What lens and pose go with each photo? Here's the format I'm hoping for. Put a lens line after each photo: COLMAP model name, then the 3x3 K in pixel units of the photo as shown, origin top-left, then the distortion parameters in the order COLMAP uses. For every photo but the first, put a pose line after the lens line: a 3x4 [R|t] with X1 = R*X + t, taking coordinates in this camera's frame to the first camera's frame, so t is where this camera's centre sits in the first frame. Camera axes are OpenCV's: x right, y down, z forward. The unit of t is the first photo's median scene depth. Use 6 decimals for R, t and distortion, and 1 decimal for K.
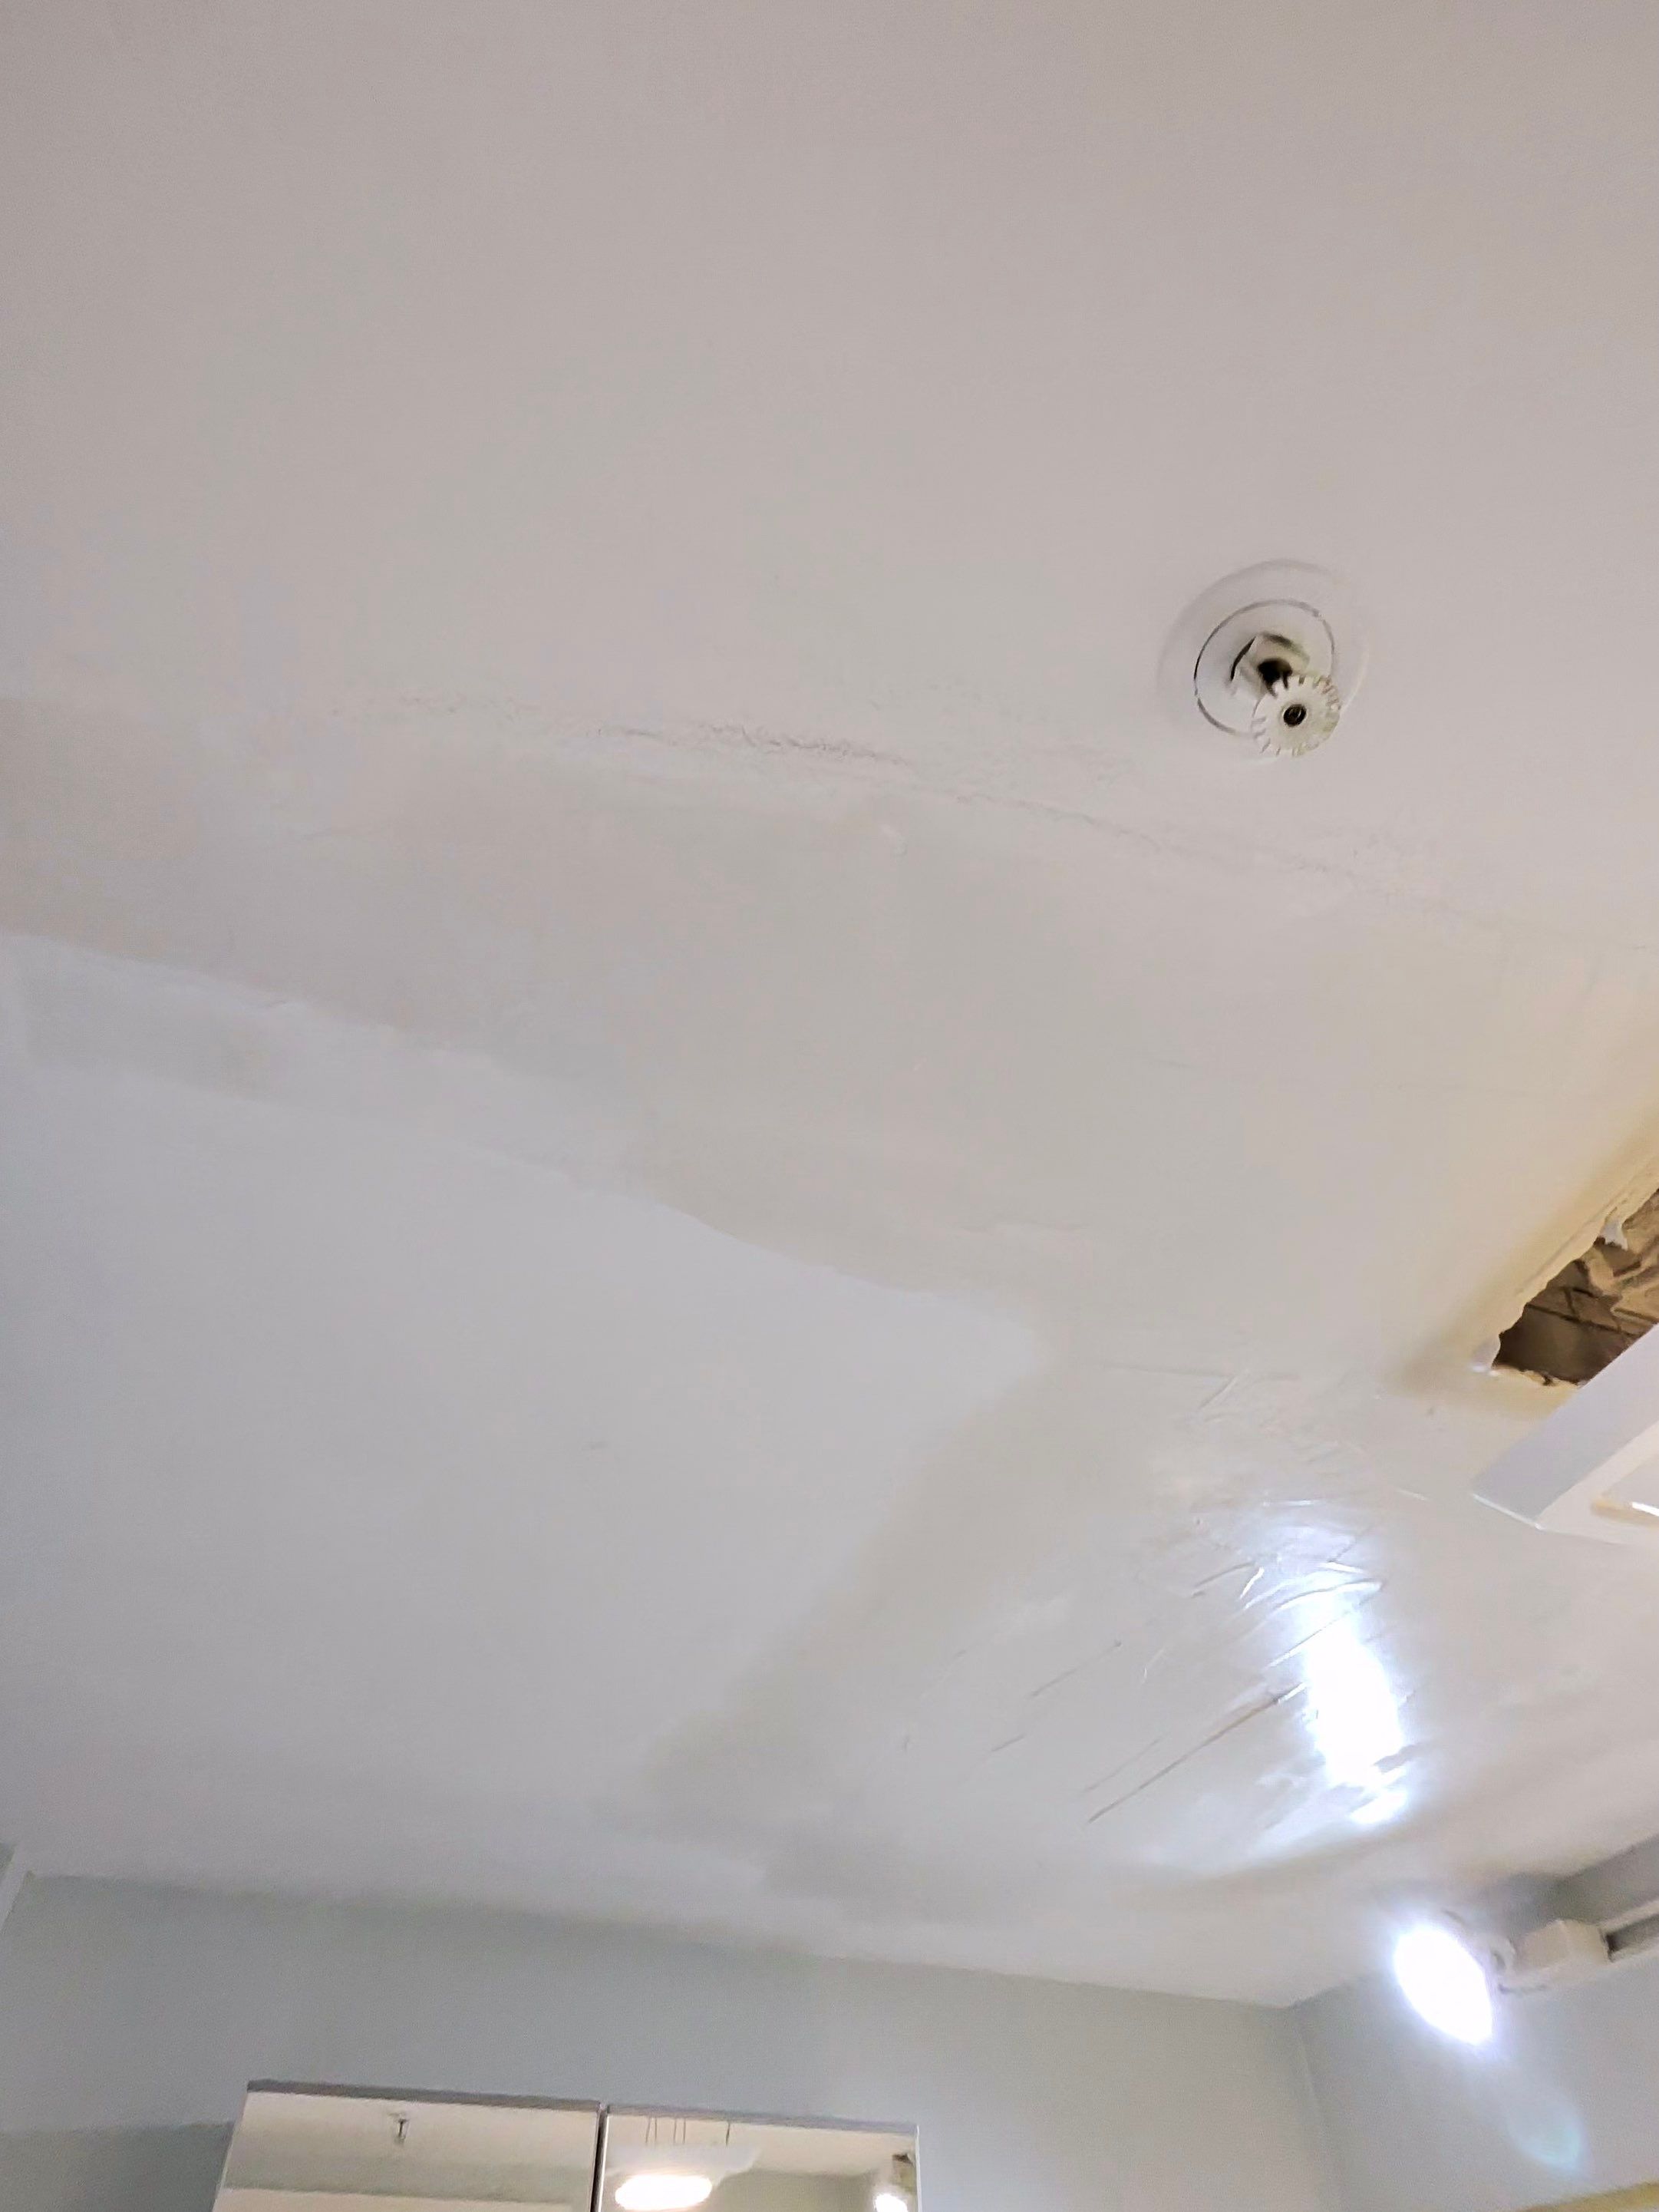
lens RADIAL K [[1311.9, 0, 820.2], [0, 1311.9, 1107.1], [0, 0, 1]] dist [0.037982, -0.023899]
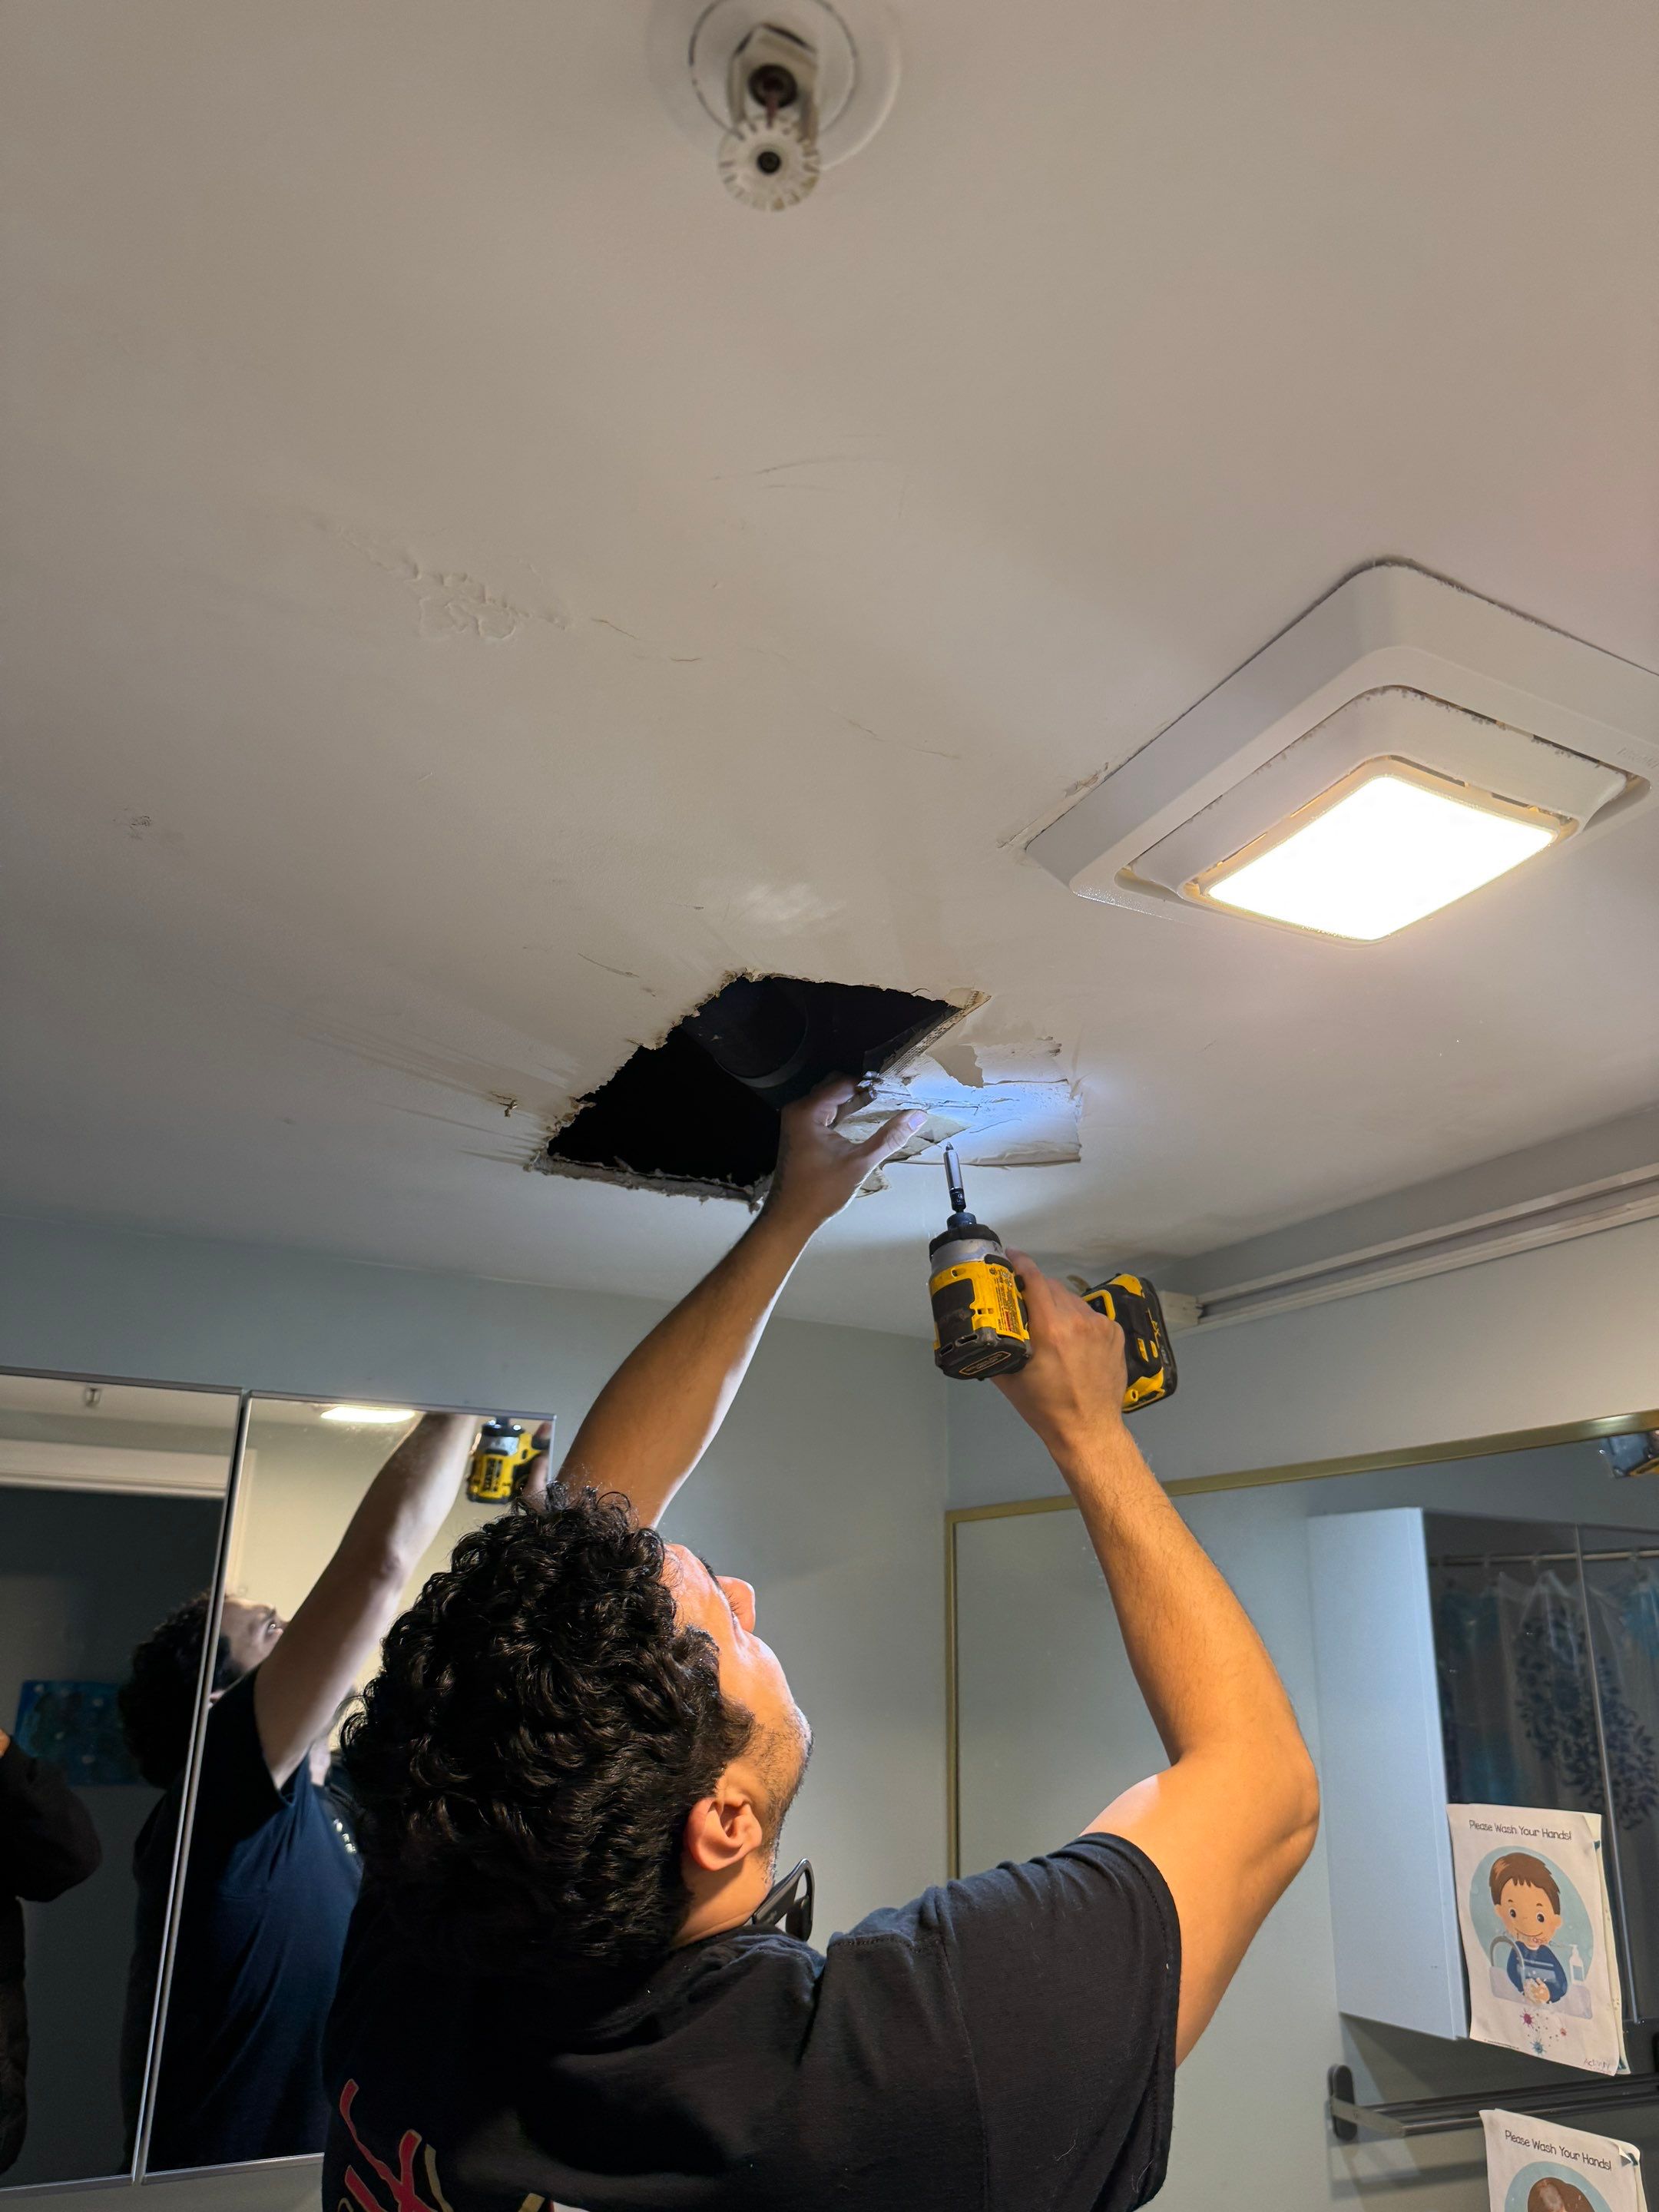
lens RADIAL K [[1602.9, 0, 824.9], [0, 1602.9, 1128.5], [0, 0, 1]] dist [0.085360, -0.078264]
pose [[0.989003, 0.071455, 0.129487, 0.177972], [-0.123623, 0.879999, 0.458606, -0.138675], [-0.081178, -0.469571, 0.879155, -0.135995]]
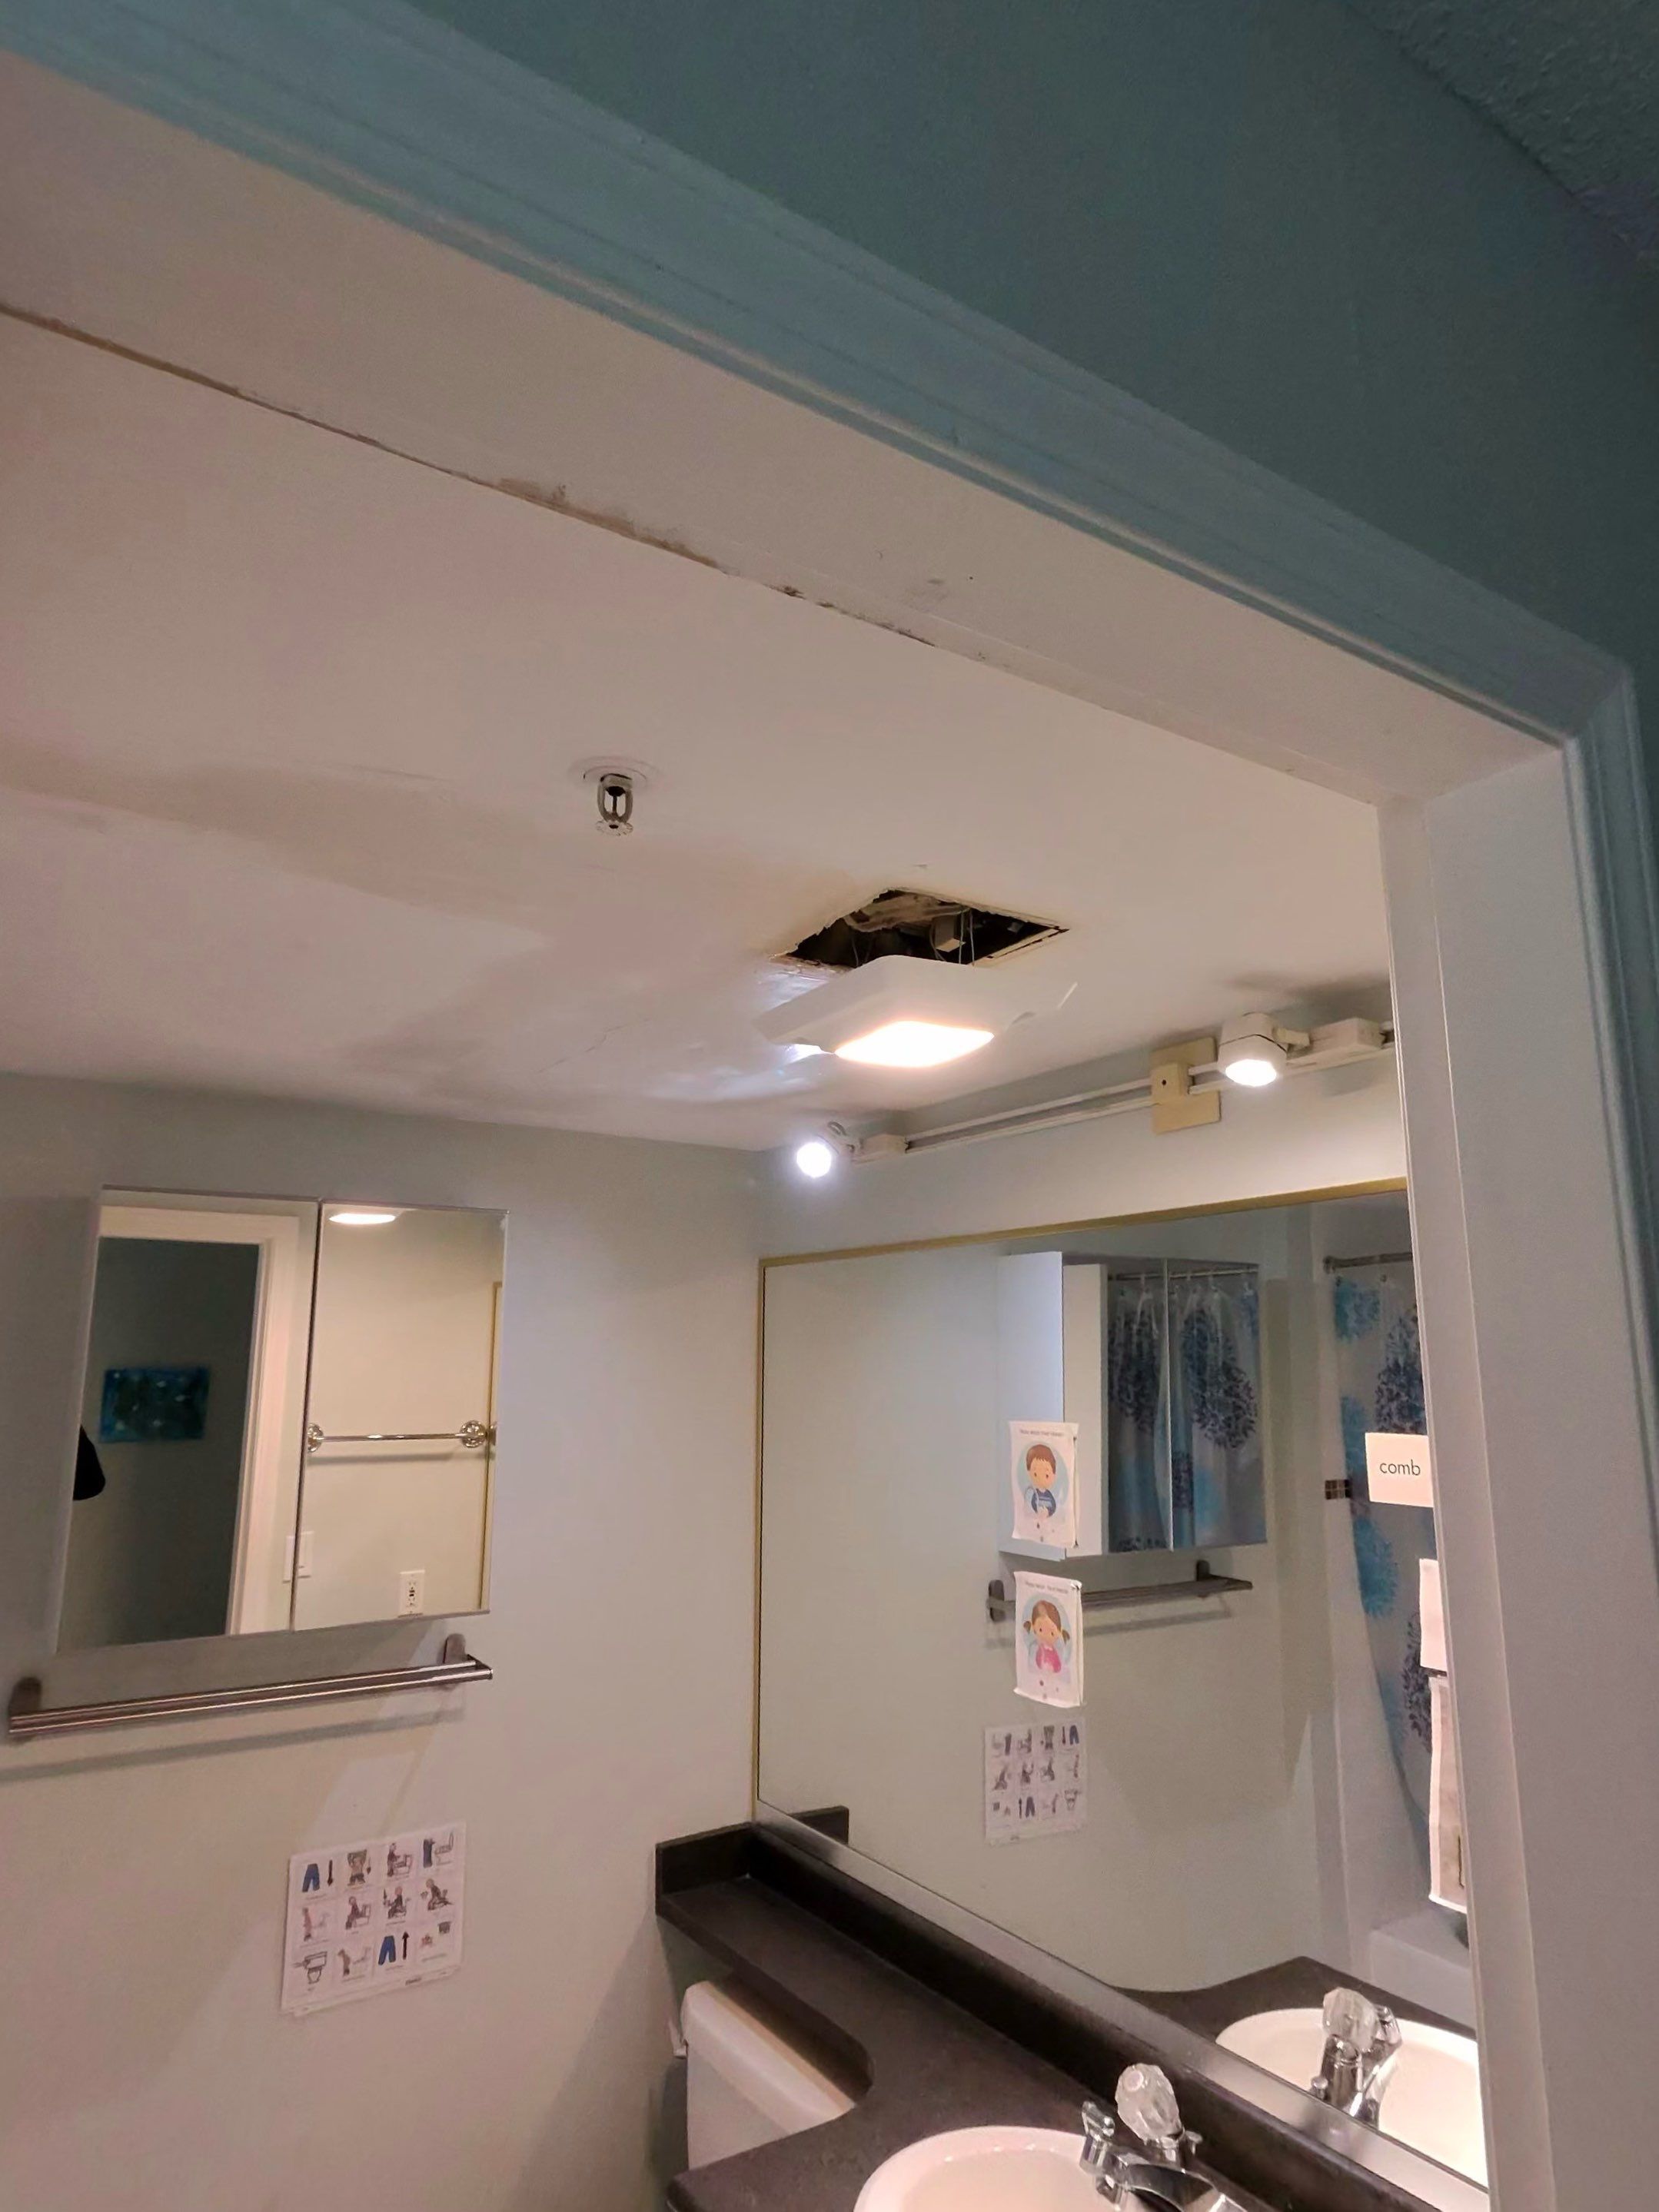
lens RADIAL K [[1355.8, 0, 846.6], [0, 1355.8, 1098.7], [0, 0, 1]] dist [0.000747, -0.039210]
pose [[0.970276, 0.055155, 0.235631, 0.130054], [-0.181813, 0.808743, 0.559356, -0.774202], [-0.159714, -0.585570, 0.794732, -0.728265]]
